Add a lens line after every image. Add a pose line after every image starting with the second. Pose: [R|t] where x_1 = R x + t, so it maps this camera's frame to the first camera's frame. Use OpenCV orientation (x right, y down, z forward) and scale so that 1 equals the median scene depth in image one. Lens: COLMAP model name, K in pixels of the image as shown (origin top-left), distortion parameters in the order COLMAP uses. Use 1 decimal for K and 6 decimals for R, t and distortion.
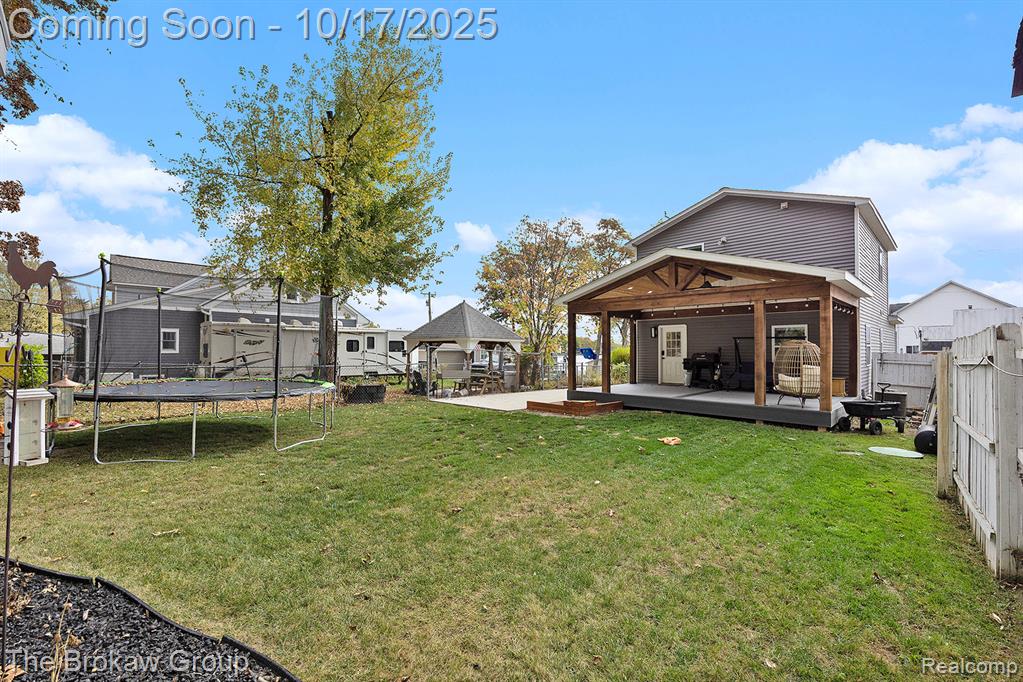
lens RADIAL K [[454.5, 0, 508.9], [0, 454.5, 363.1], [0, 0, 1]] dist [-0.024394, 0.000285]
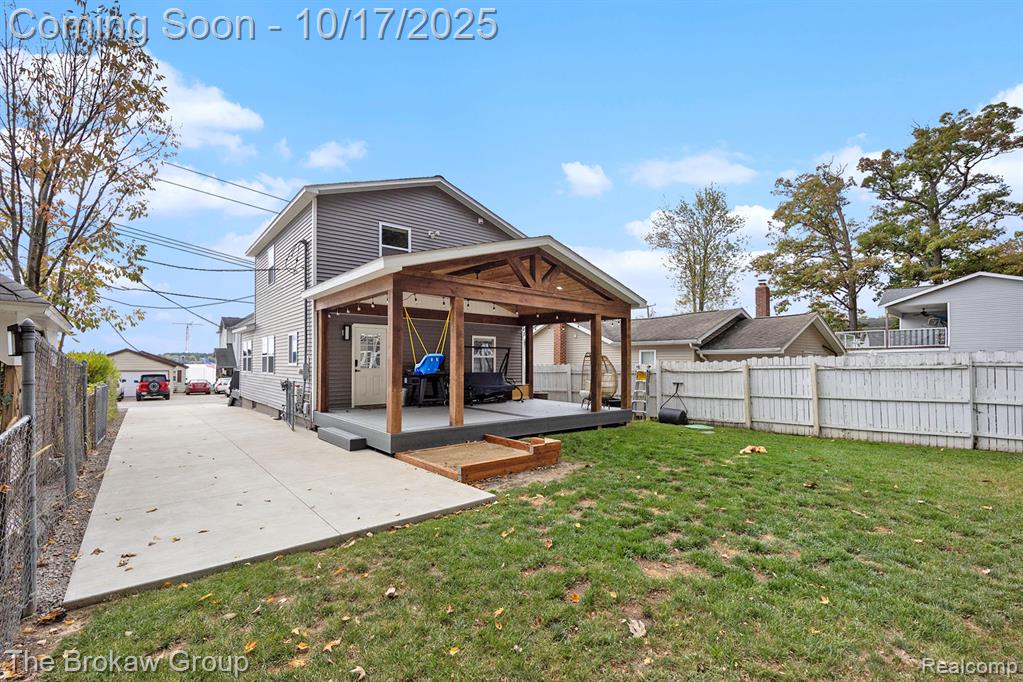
lens RADIAL K [[454.5, 0, 508.9], [0, 454.5, 363.1], [0, 0, 1]] dist [-0.024394, 0.000285]
pose [[0.102725, 0.006090, 0.994691, -0.385445], [0.027914, 0.999570, -0.009002, -0.011234], [-0.994318, 0.028690, 0.102510, 0.822791]]
